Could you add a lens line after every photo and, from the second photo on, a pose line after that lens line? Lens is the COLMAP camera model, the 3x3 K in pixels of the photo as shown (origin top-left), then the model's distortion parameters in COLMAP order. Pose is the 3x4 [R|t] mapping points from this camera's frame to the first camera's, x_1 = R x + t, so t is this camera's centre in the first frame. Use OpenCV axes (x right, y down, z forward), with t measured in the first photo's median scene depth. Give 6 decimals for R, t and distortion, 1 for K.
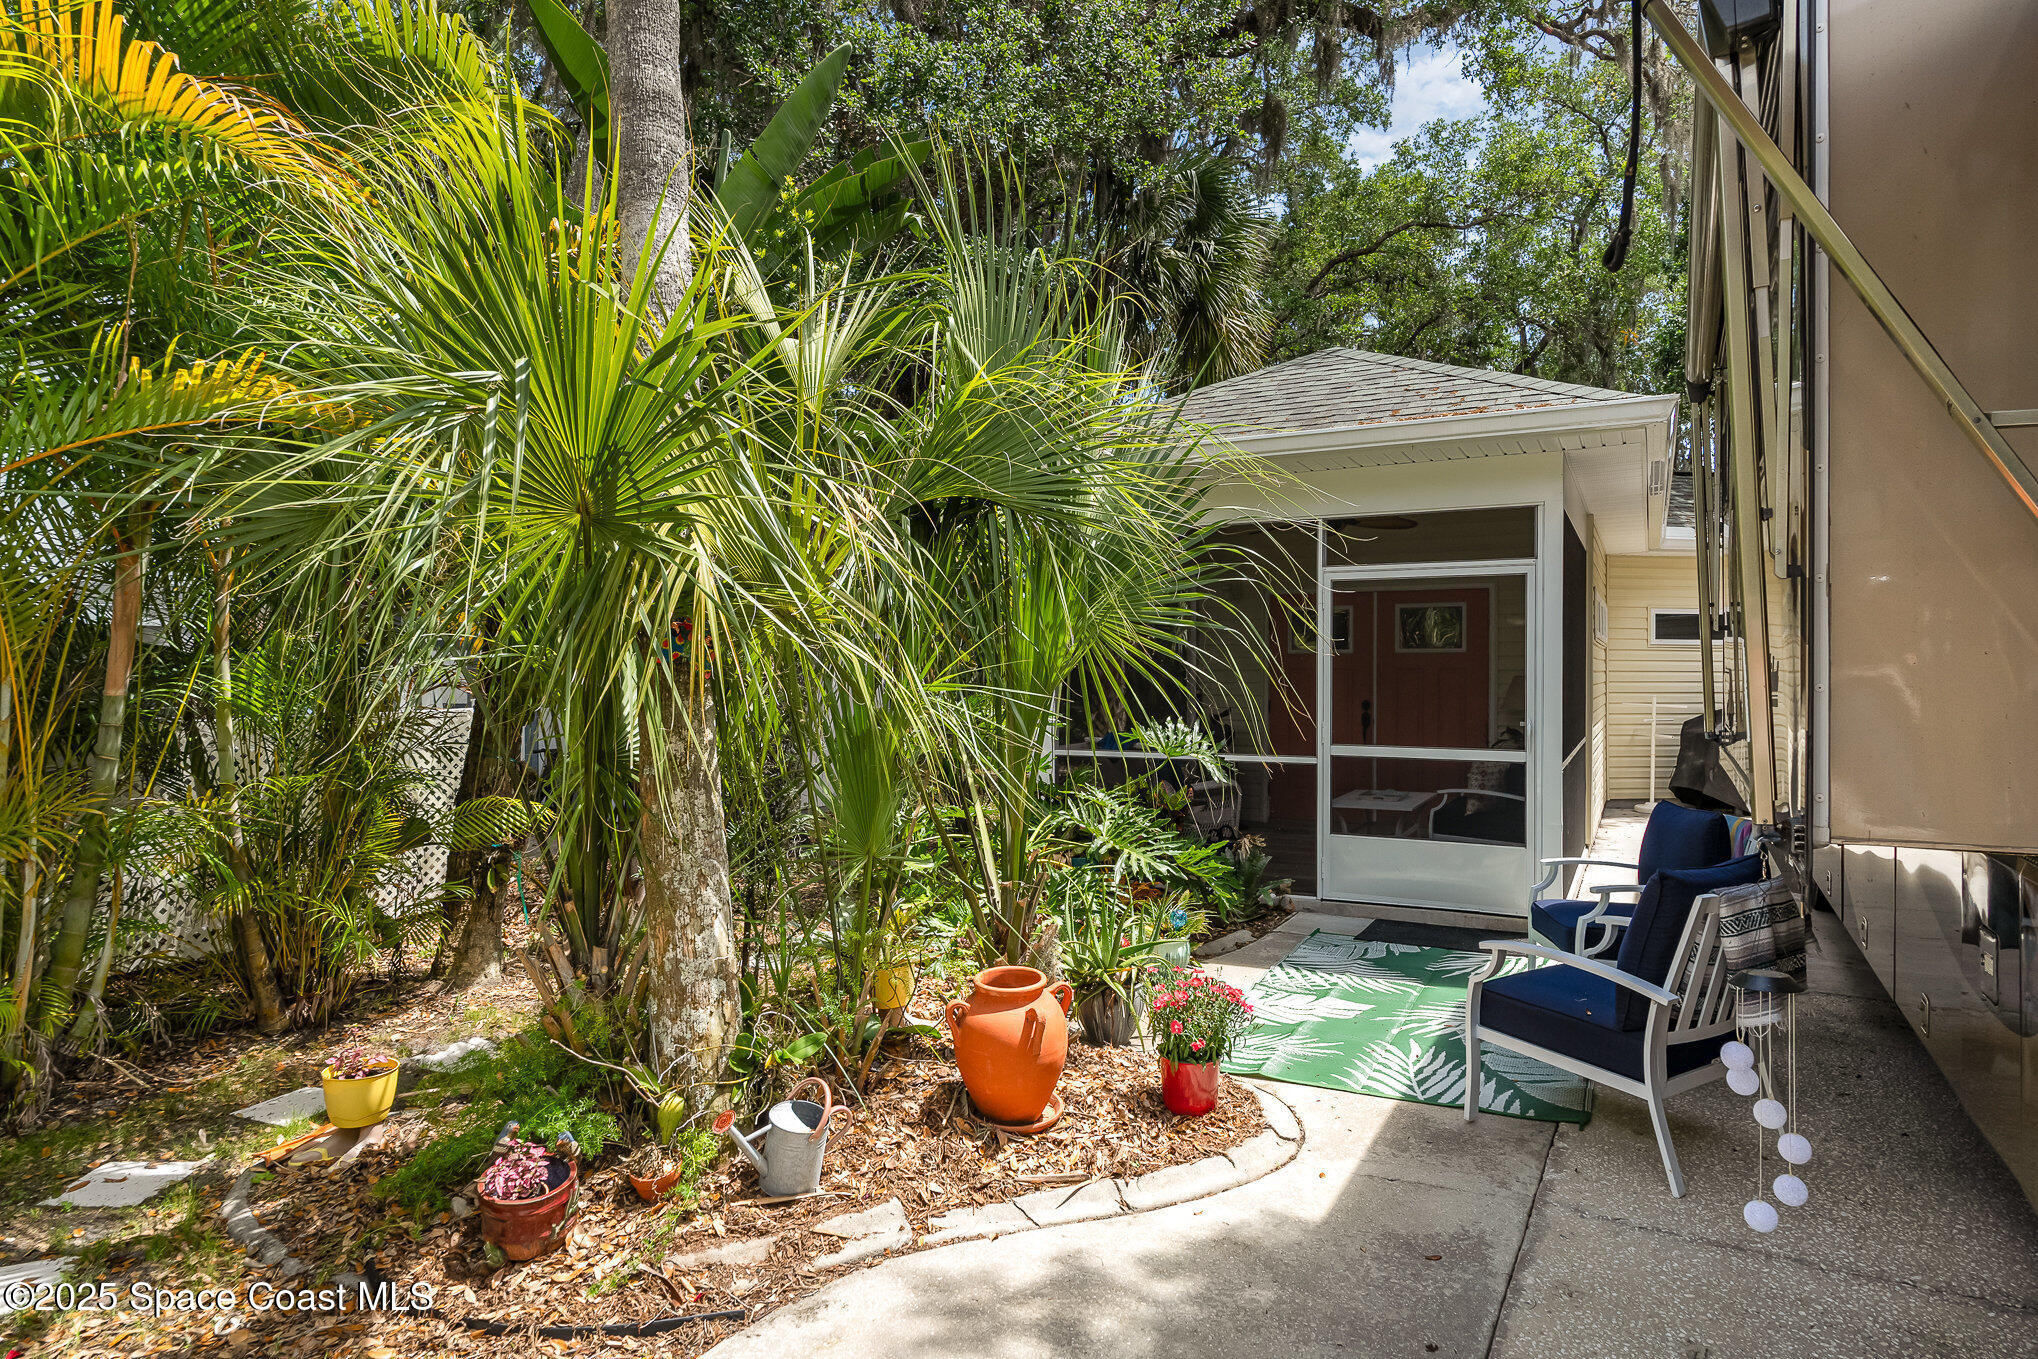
lens RADIAL K [[1046.9, 0, 1030.7], [0, 1046.9, 679.2], [0, 0, 1]] dist [-0.000671, 0.000049]
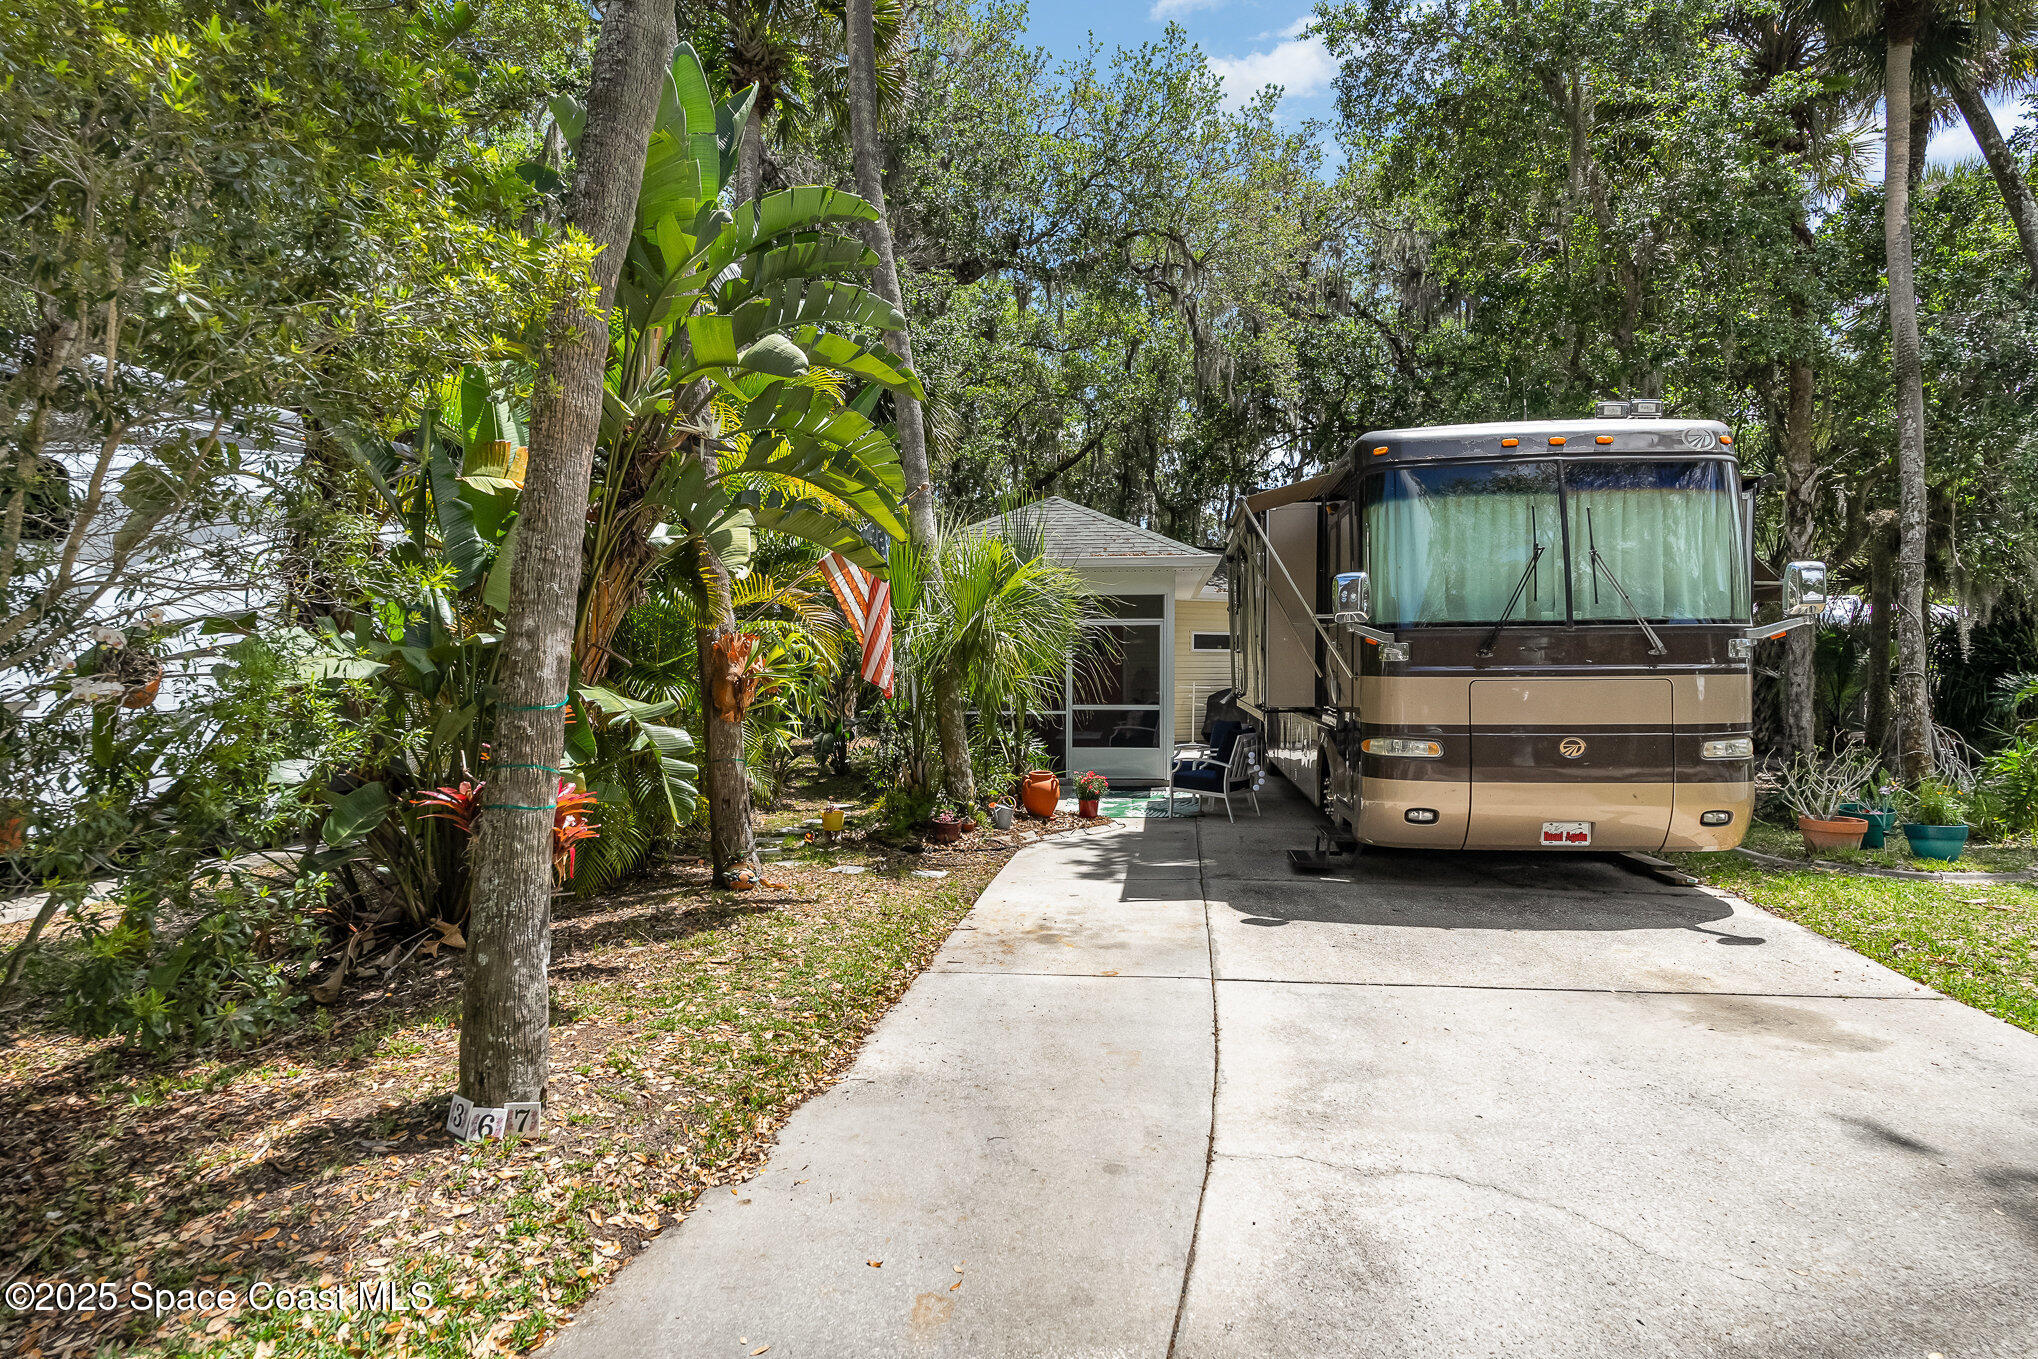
lens RADIAL K [[898.8, 0, 1024.9], [0, 898.8, 682.7], [0, 0, 1]] dist [-0.001928, -0.000246]
pose [[0.933518, -0.011081, 0.358359, -0.489935], [0.007874, 0.999915, 0.010407, 0.001739], [-0.358444, -0.006893, 0.933526, -0.684484]]
